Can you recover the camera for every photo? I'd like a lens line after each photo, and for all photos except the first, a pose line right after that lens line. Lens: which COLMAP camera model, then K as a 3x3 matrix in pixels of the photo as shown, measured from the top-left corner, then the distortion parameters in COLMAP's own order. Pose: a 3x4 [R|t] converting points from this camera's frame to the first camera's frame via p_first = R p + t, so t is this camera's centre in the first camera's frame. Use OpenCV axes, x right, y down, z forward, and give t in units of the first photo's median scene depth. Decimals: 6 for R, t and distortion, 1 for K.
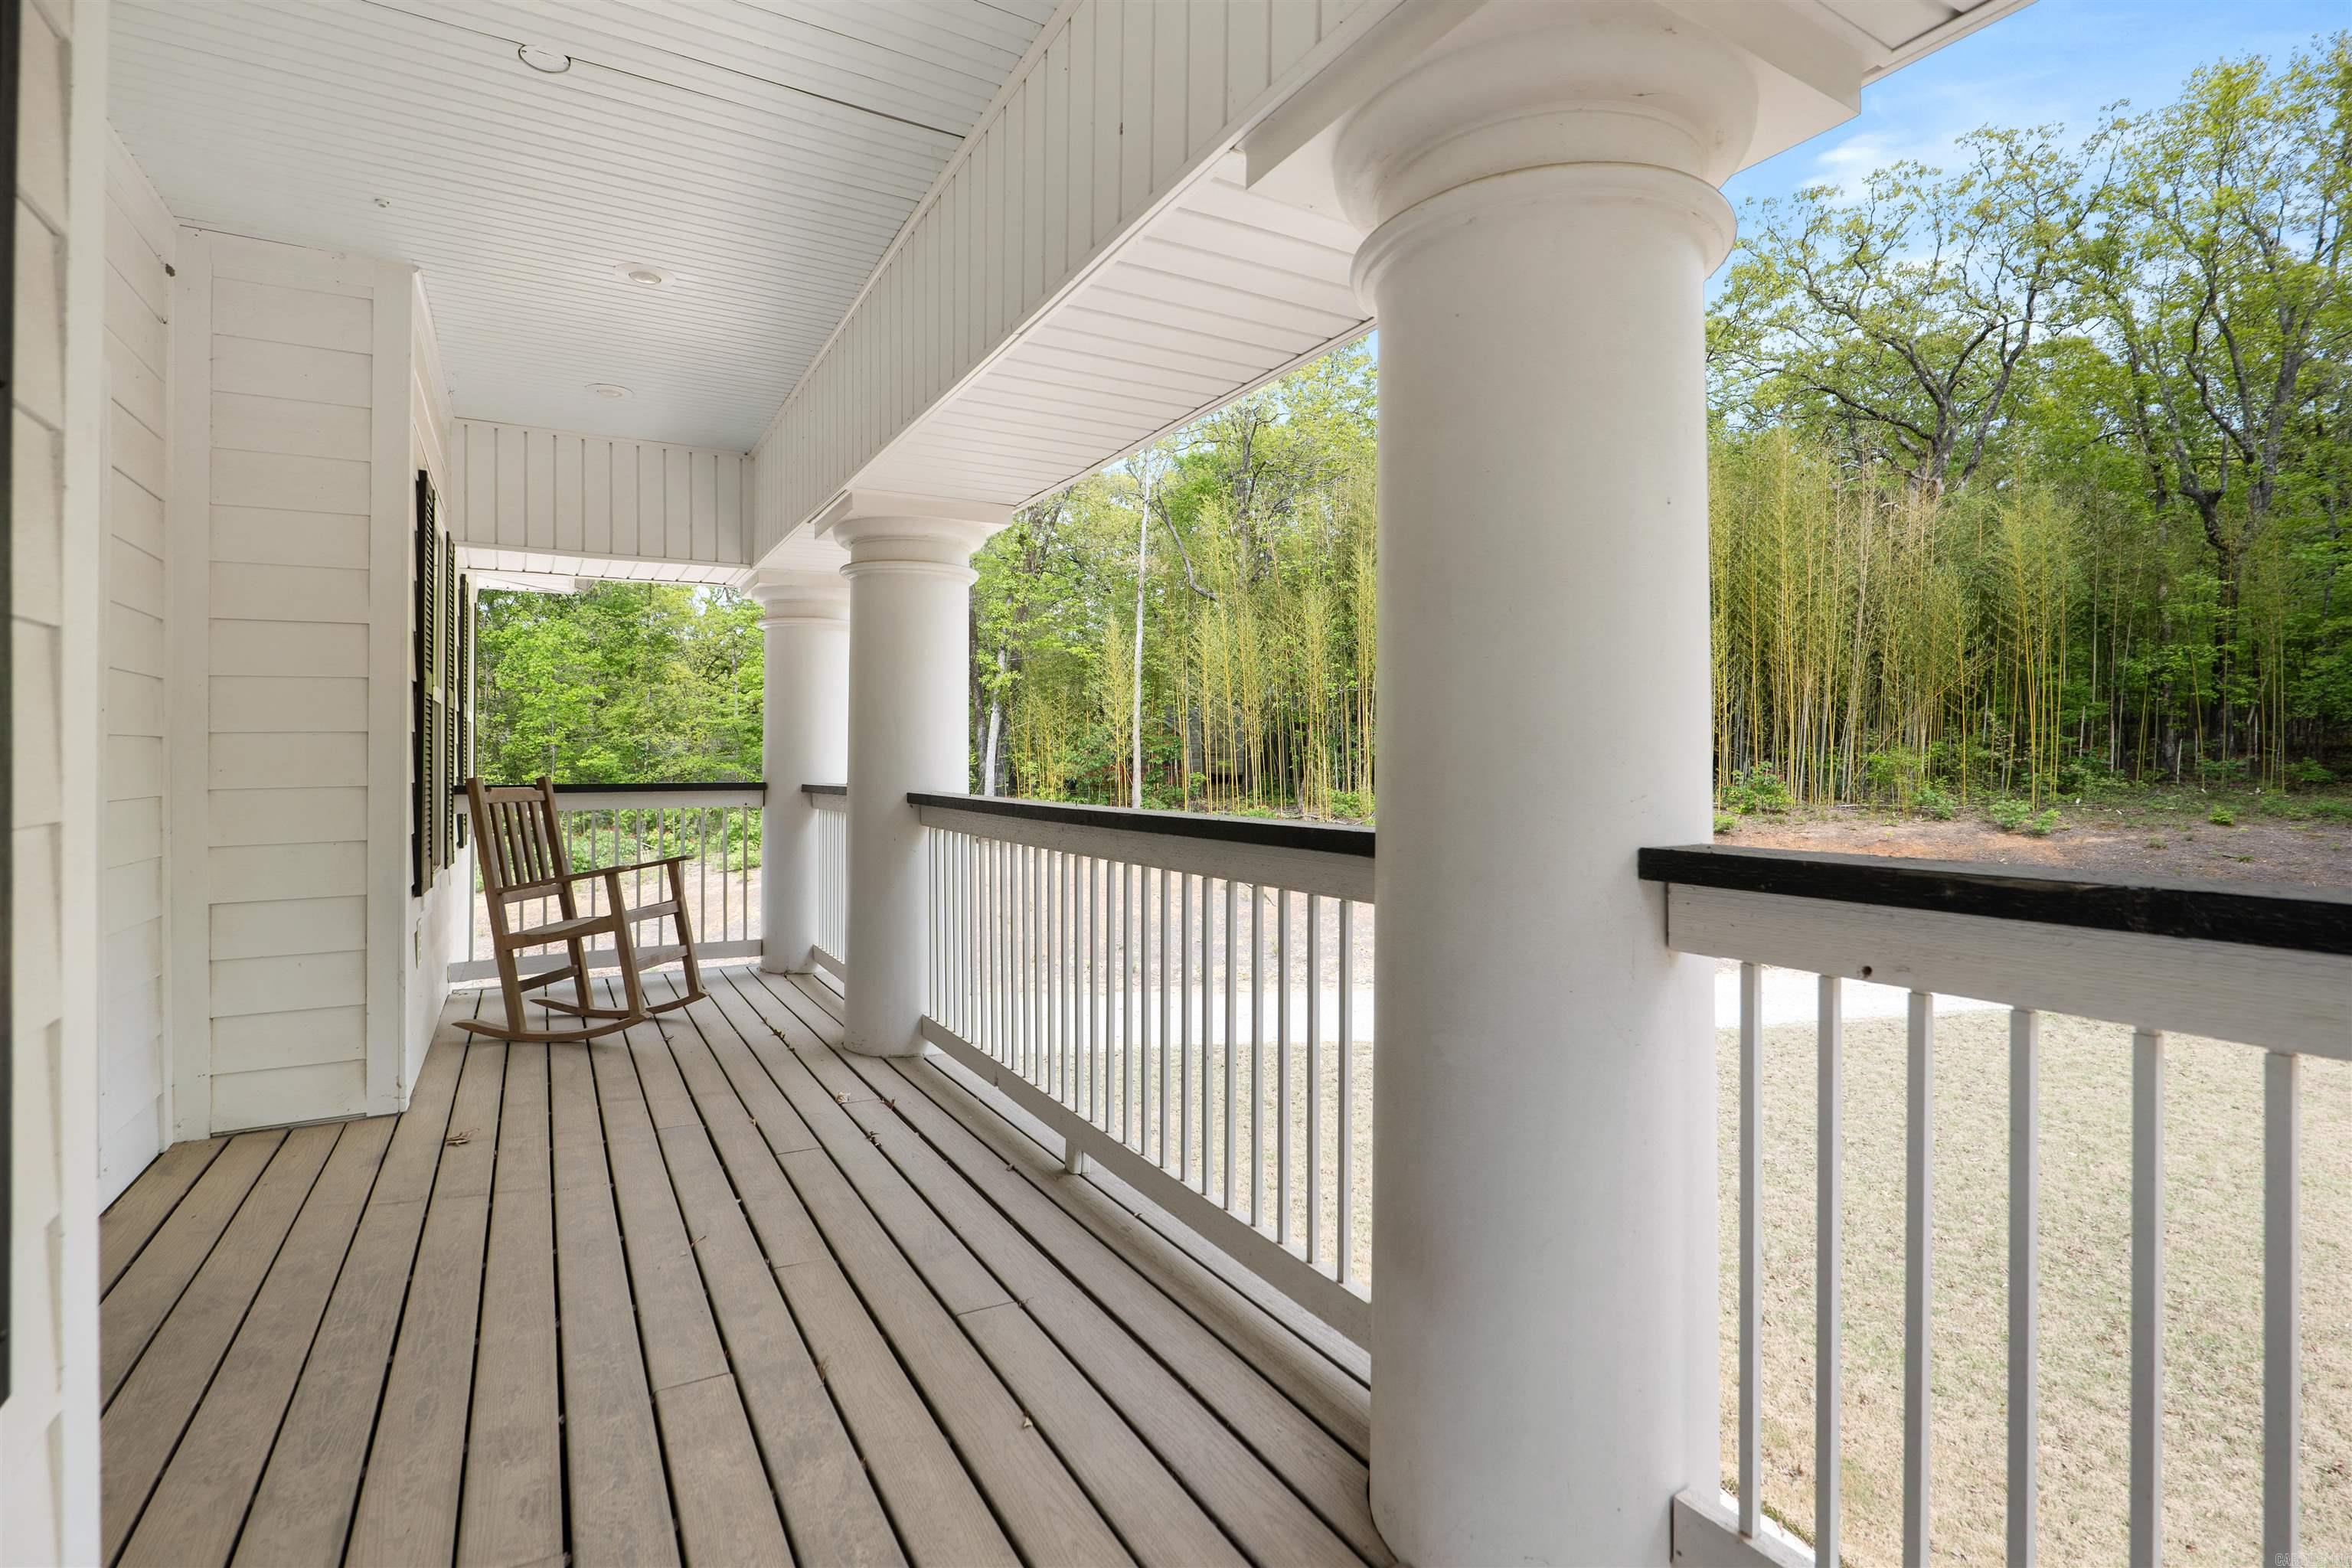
lens RADIAL K [[1134.8, 0, 1156.8], [0, 1134.8, 776.0], [0, 0, 1]] dist [-0.022465, 0.003013]
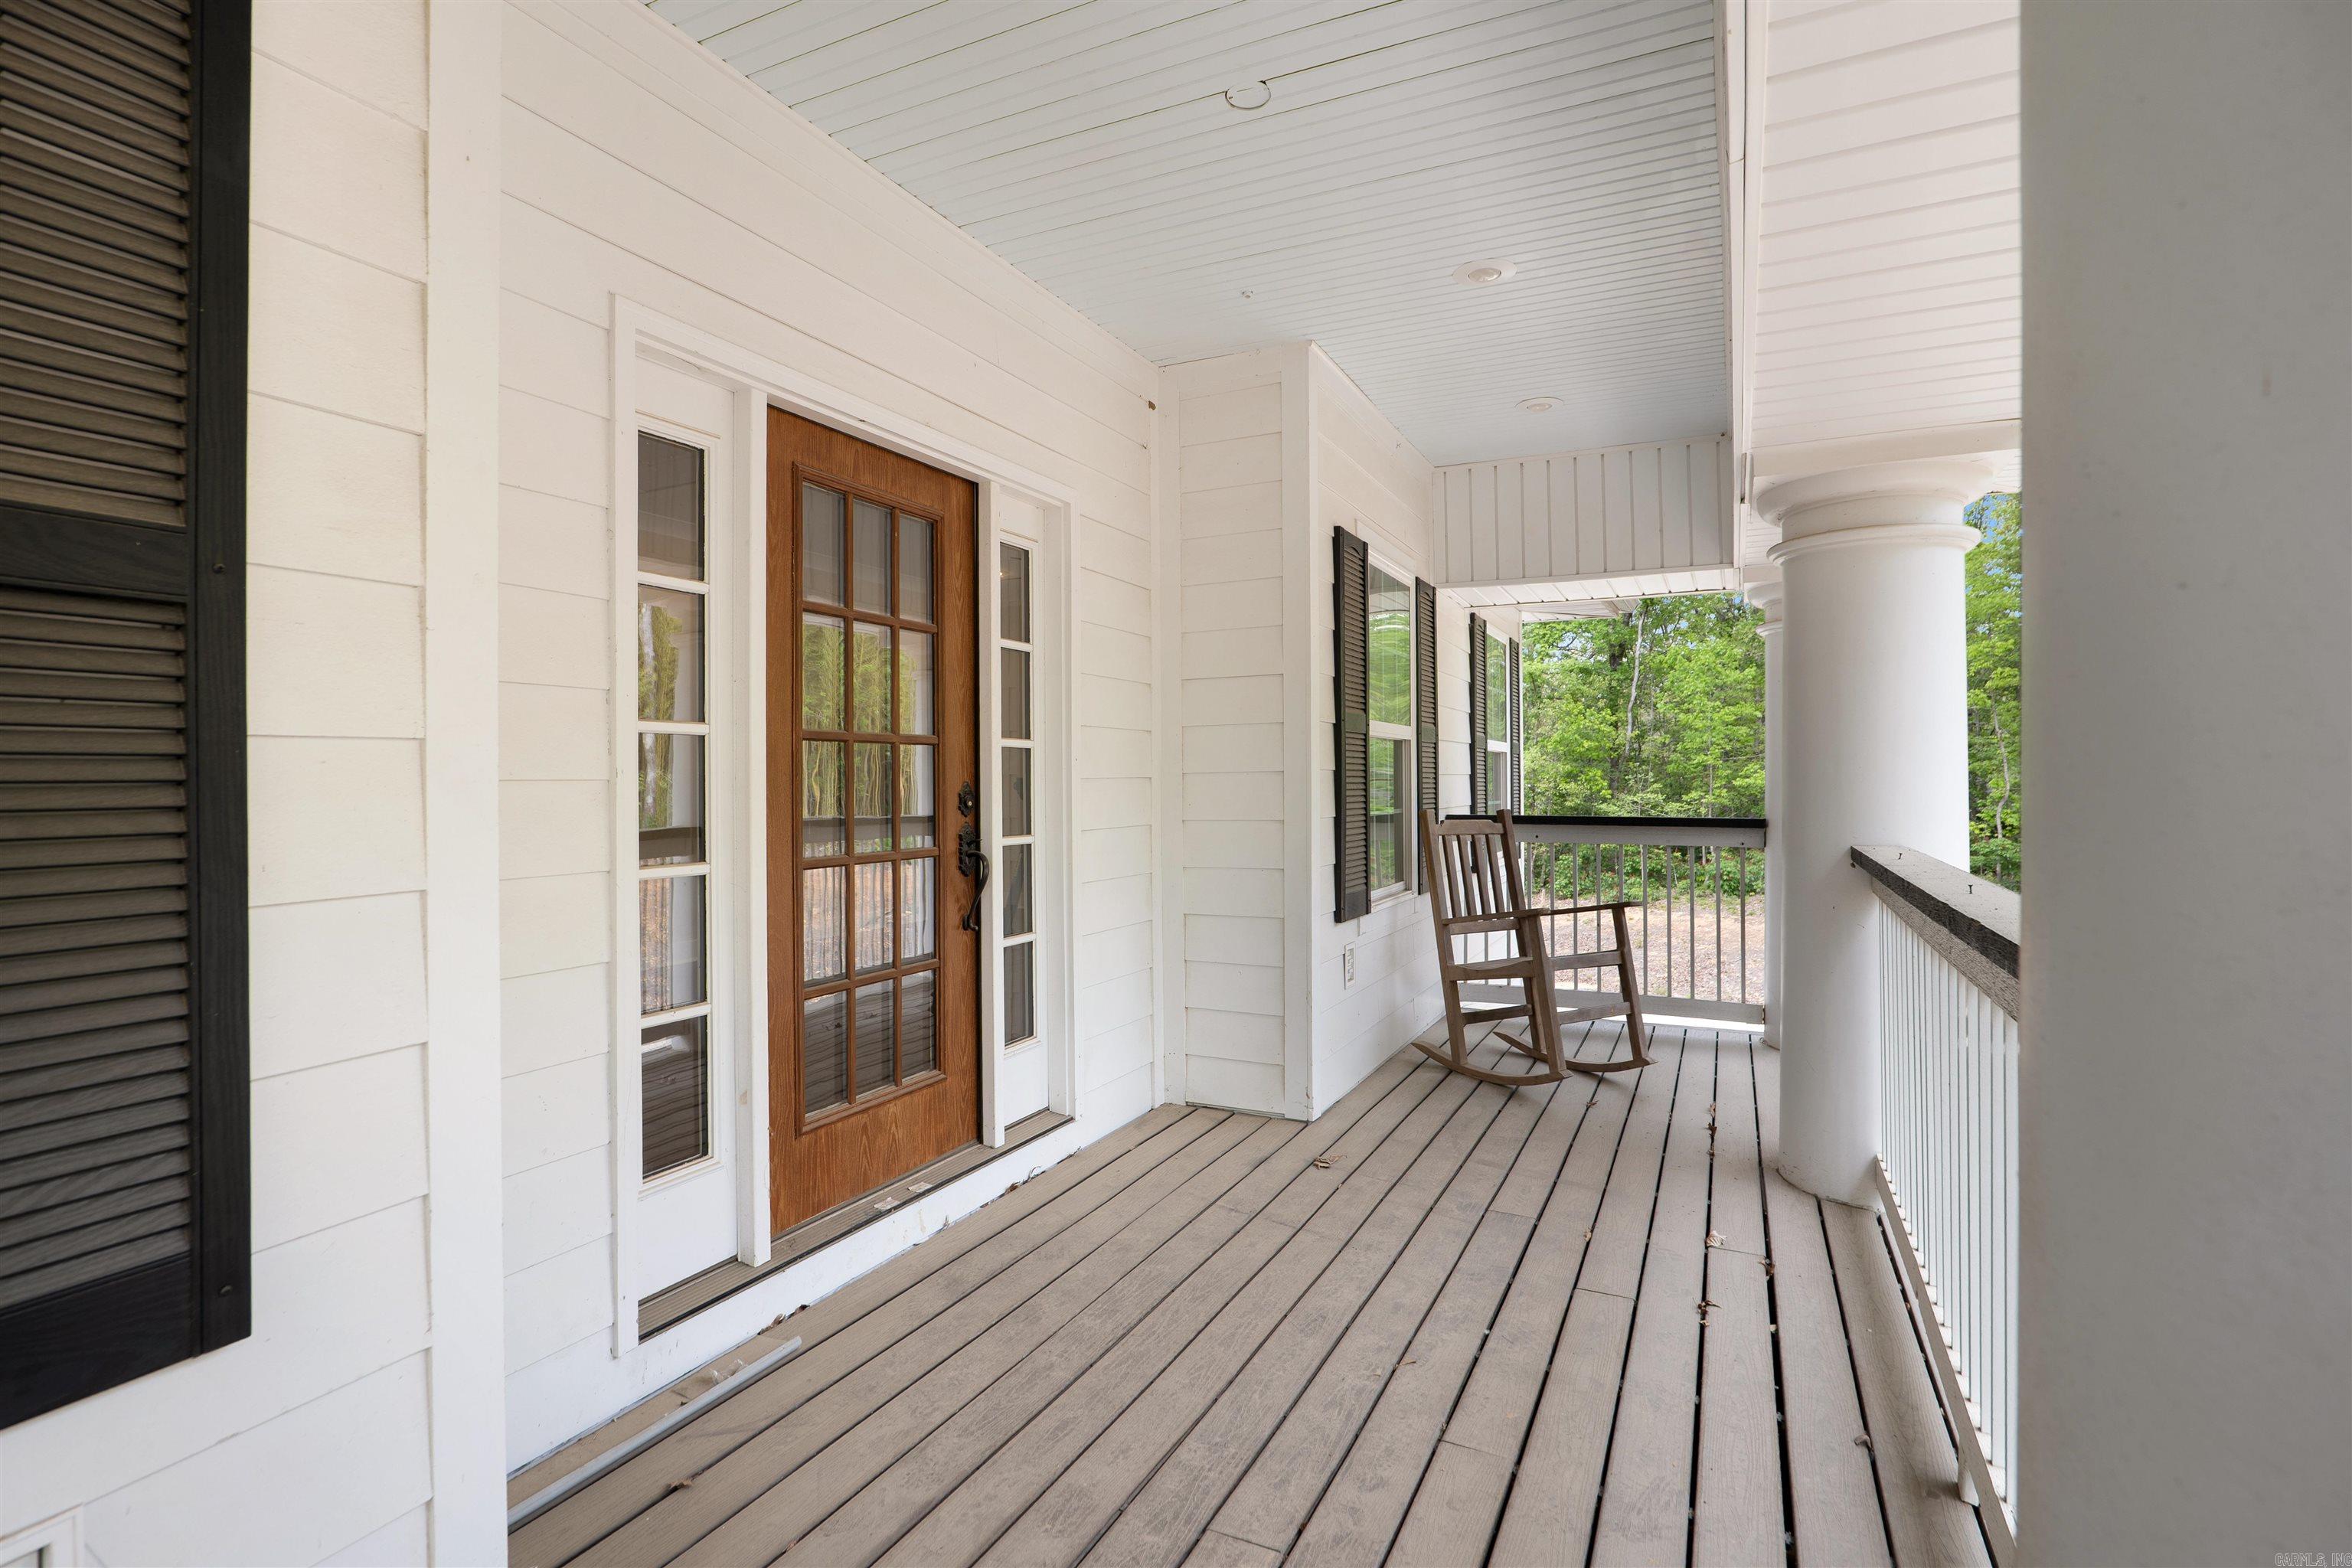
lens RADIAL K [[1134.8, 0, 1172.4], [0, 1134.8, 778.4], [0, 0, 1]] dist [-0.022465, 0.003013]
pose [[0.564869, 0.000575, -0.825181, 0.122865], [-0.010208, 0.999928, -0.006290, -0.018574], [0.825118, 0.011976, 0.564834, 0.211100]]
